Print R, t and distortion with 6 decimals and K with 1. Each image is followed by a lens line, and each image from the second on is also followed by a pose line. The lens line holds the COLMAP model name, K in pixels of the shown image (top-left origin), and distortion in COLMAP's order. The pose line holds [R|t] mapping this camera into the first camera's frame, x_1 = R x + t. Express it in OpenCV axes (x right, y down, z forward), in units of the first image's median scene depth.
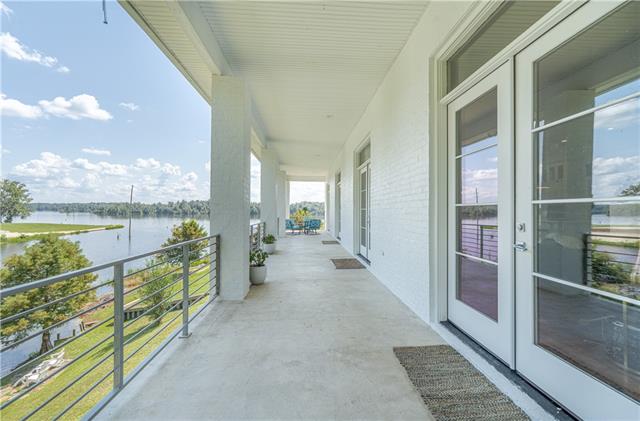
lens RADIAL K [[259.2, 0, 321.0], [0, 259.2, 207.8], [0, 0, 1]] dist [-0.010470, 0.000574]
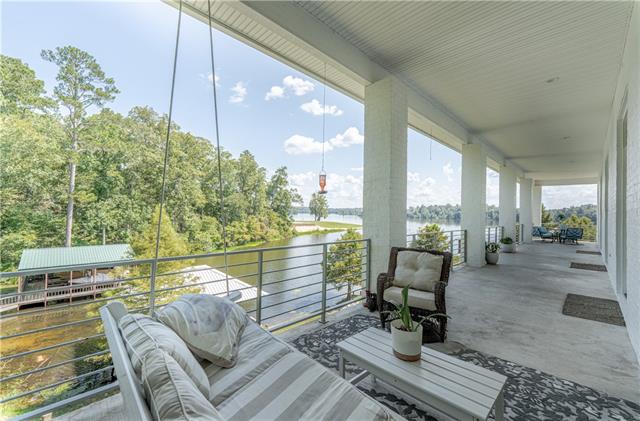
lens RADIAL K [[259.2, 0, 321.0], [0, 259.2, 207.8], [0, 0, 1]] dist [-0.010470, 0.000574]
pose [[0.651665, -0.004531, -0.758493, 0.039193], [-0.009185, 0.999862, -0.013865, -0.002001], [0.758451, 0.016002, 0.651533, -0.117700]]
